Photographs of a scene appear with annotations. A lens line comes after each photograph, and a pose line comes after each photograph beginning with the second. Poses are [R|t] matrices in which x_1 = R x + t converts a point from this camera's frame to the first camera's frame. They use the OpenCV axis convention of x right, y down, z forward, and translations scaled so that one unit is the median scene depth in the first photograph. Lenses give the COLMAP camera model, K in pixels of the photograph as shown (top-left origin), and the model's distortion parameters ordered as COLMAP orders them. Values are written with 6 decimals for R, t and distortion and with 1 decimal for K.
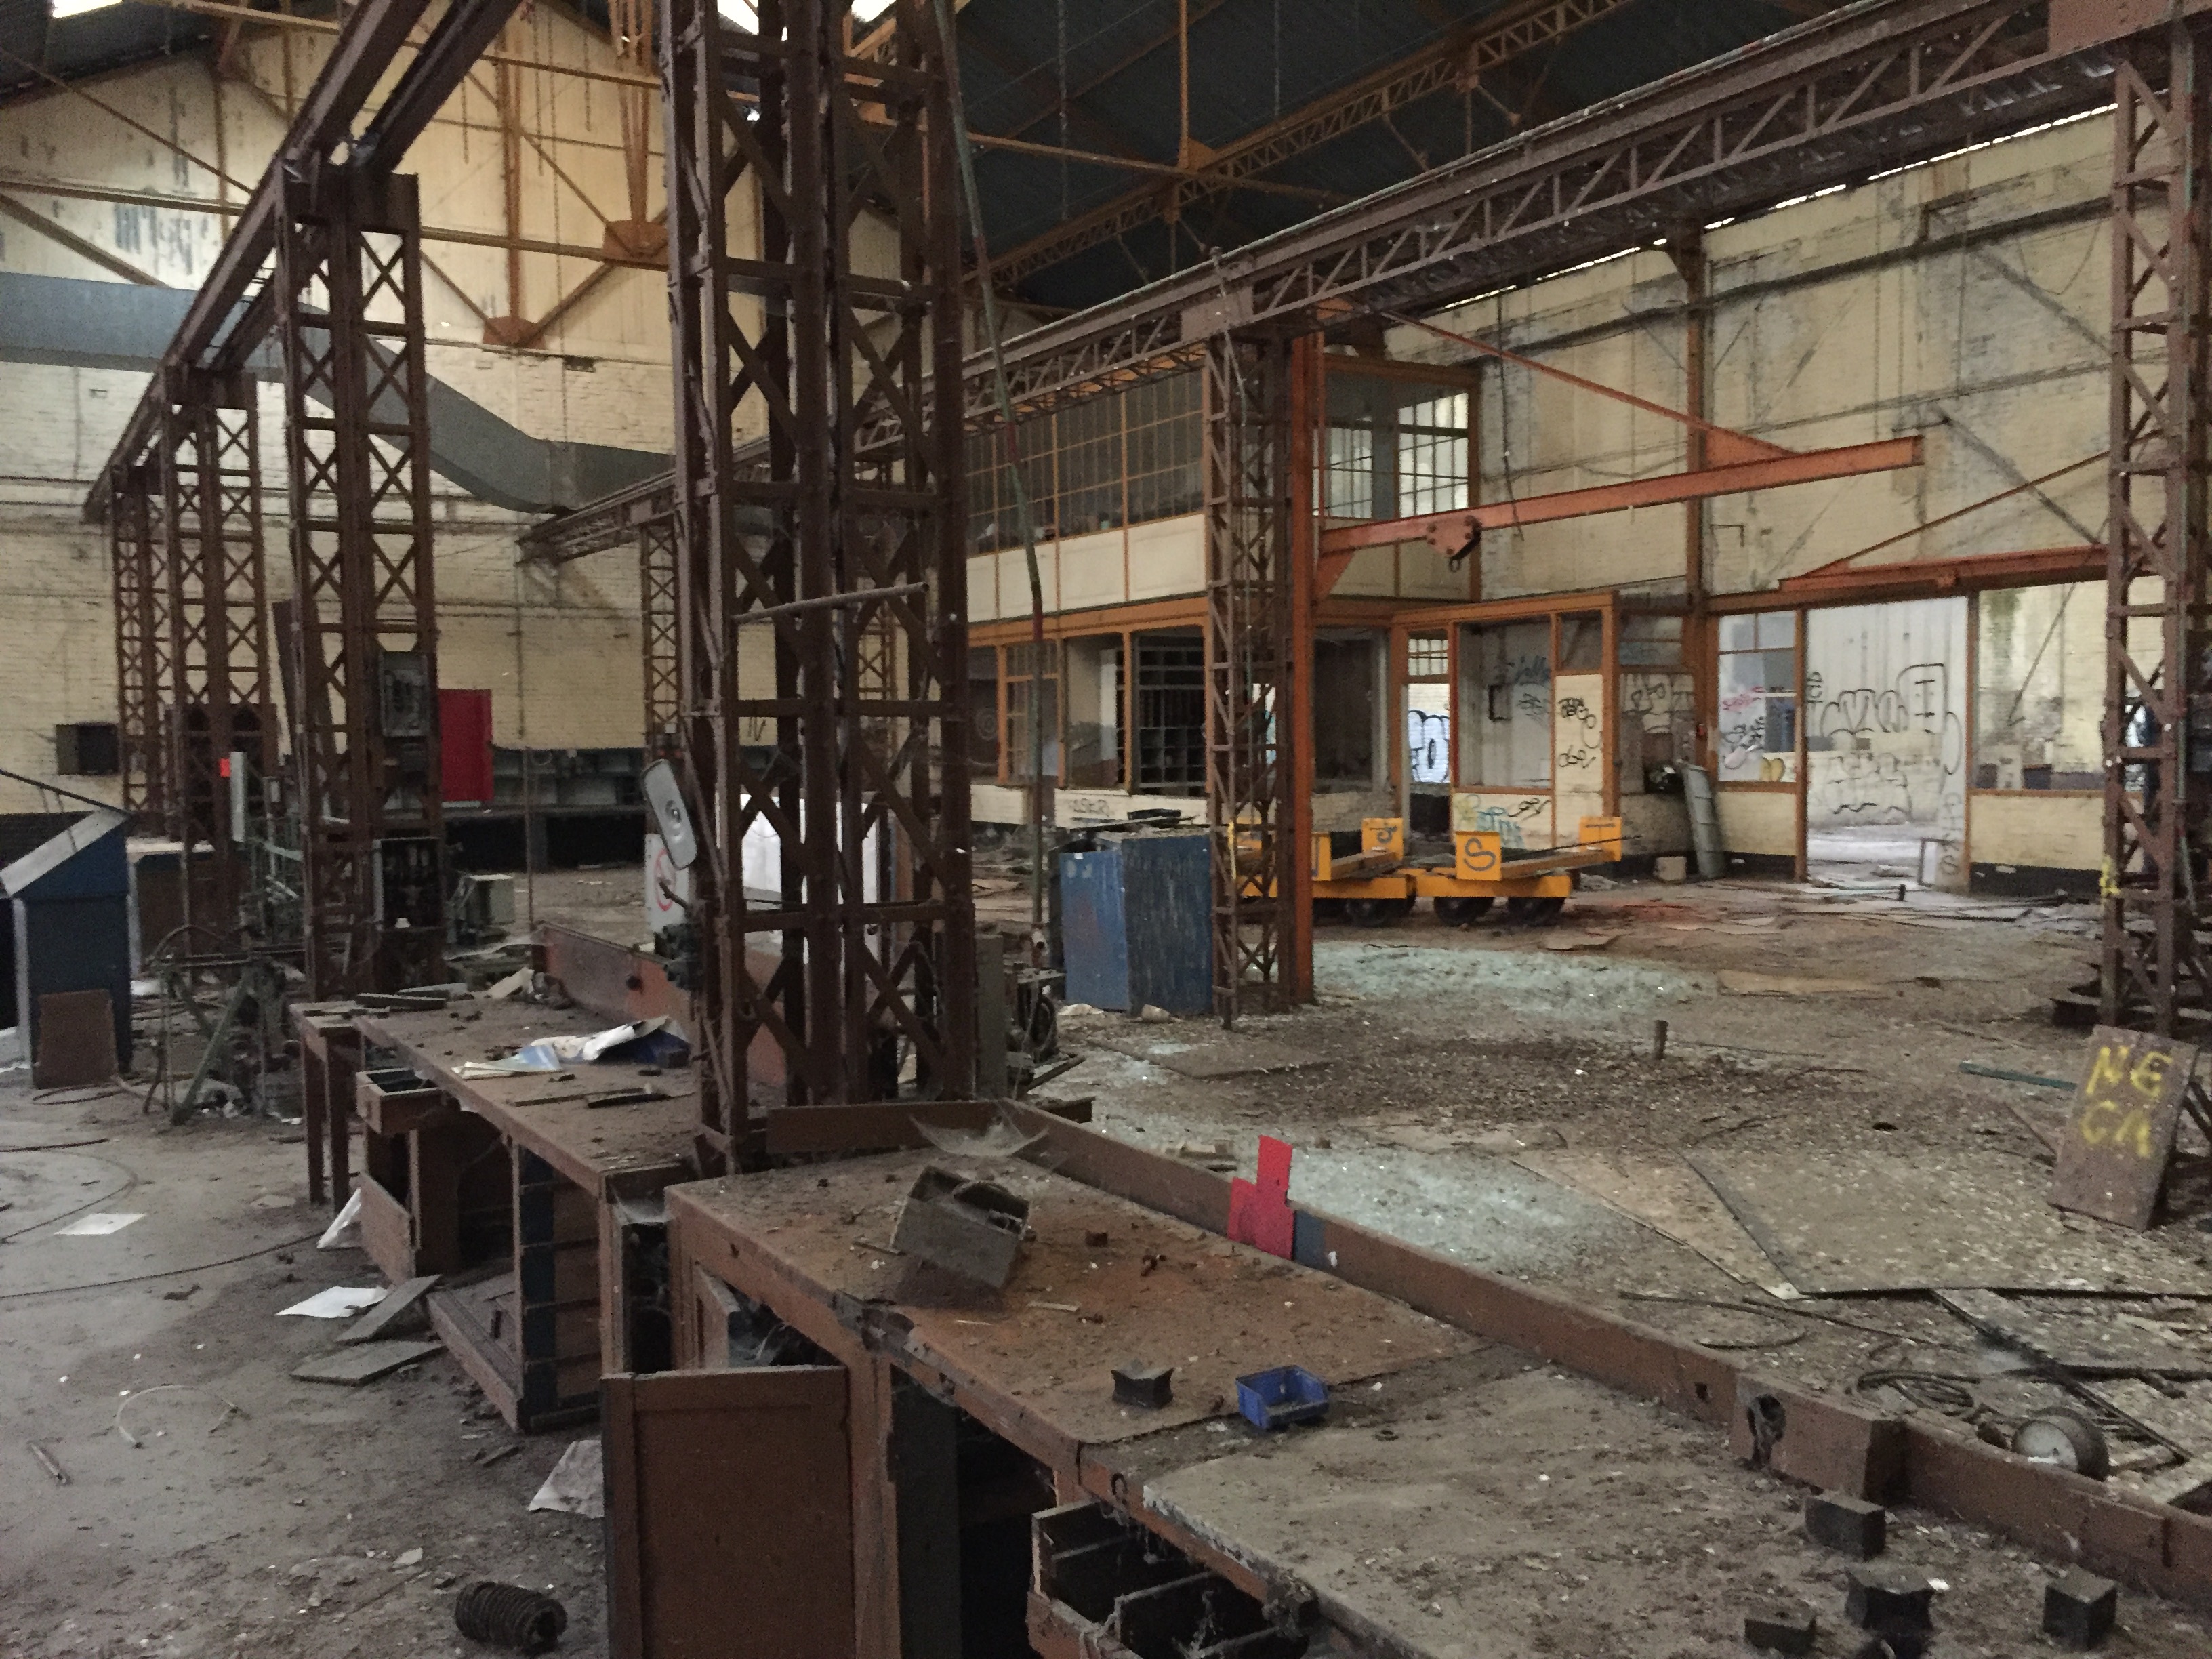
lens RADIAL K [[1878.3, 0, 1103.2], [0, 1878.3, 826.3], [0, 0, 1]] dist [0.074830, -0.096666]
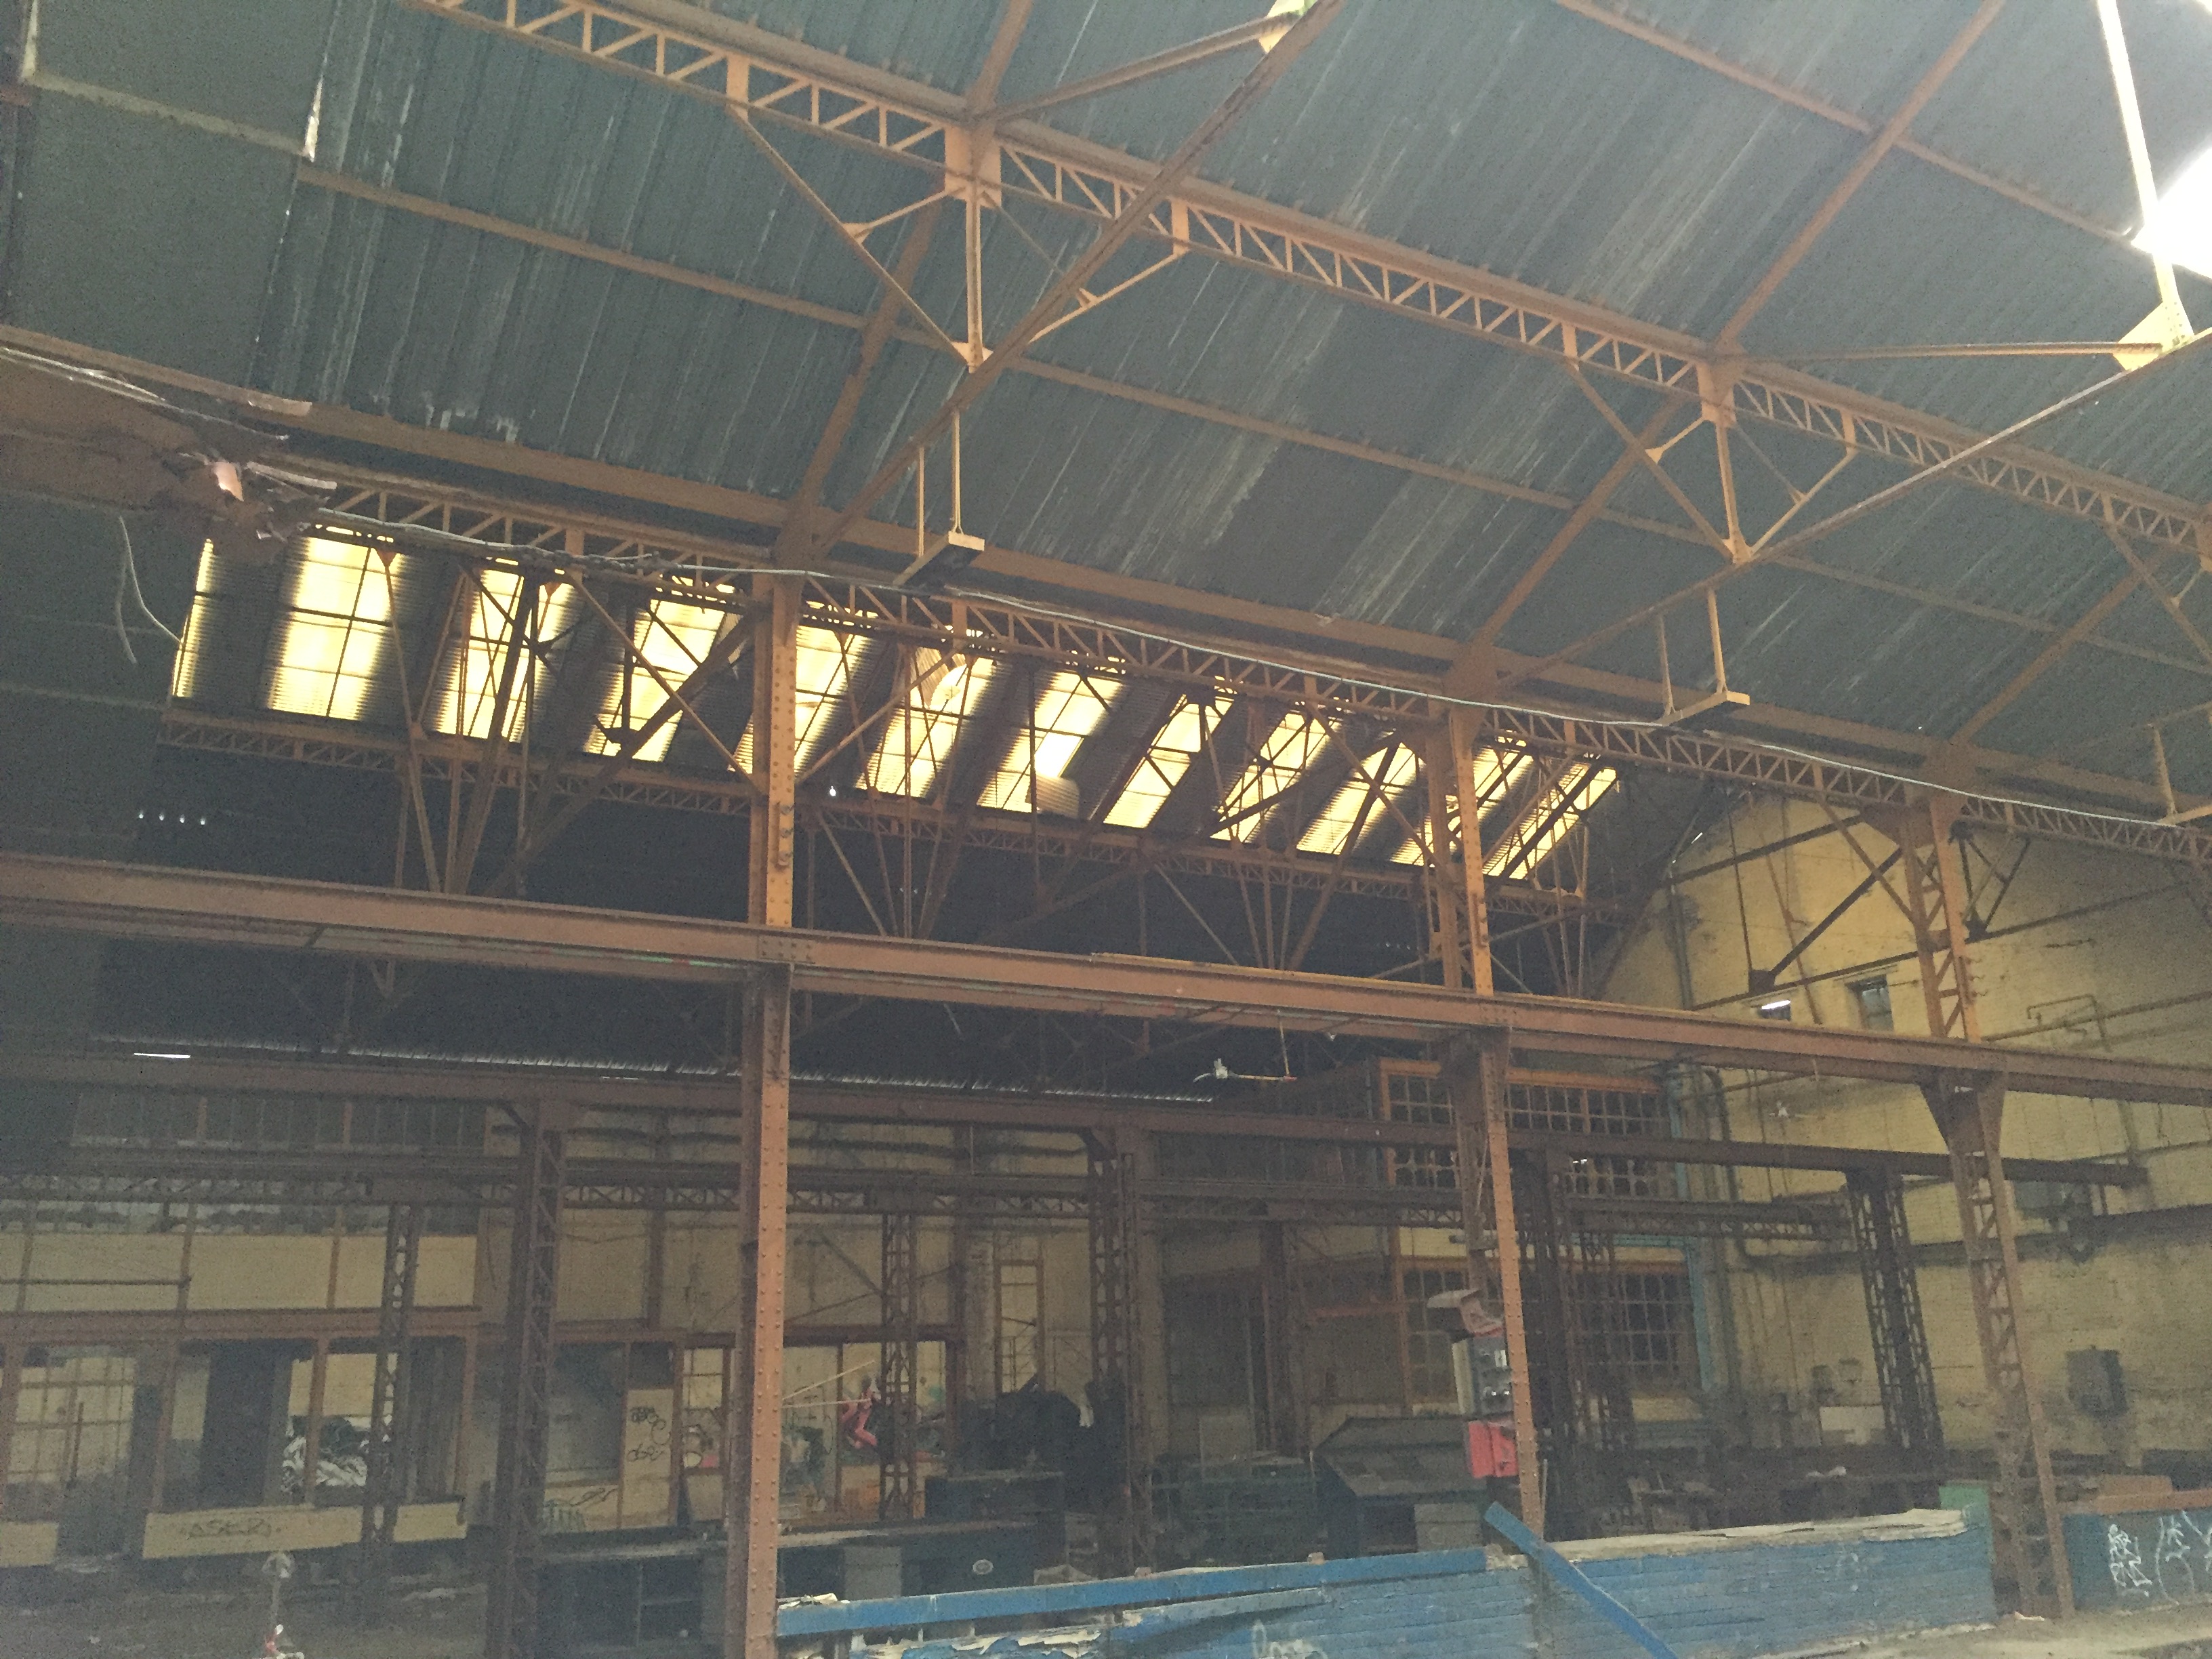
lens RADIAL K [[1878.3, 0, 1094.9], [0, 1878.3, 815.8], [0, 0, 1]] dist [0.074830, -0.096666]
pose [[0.036485, 0.309715, 0.950129, -1.175616], [0.078506, 0.946936, -0.311688, -0.019391], [-0.996246, 0.085963, 0.010234, 0.616590]]
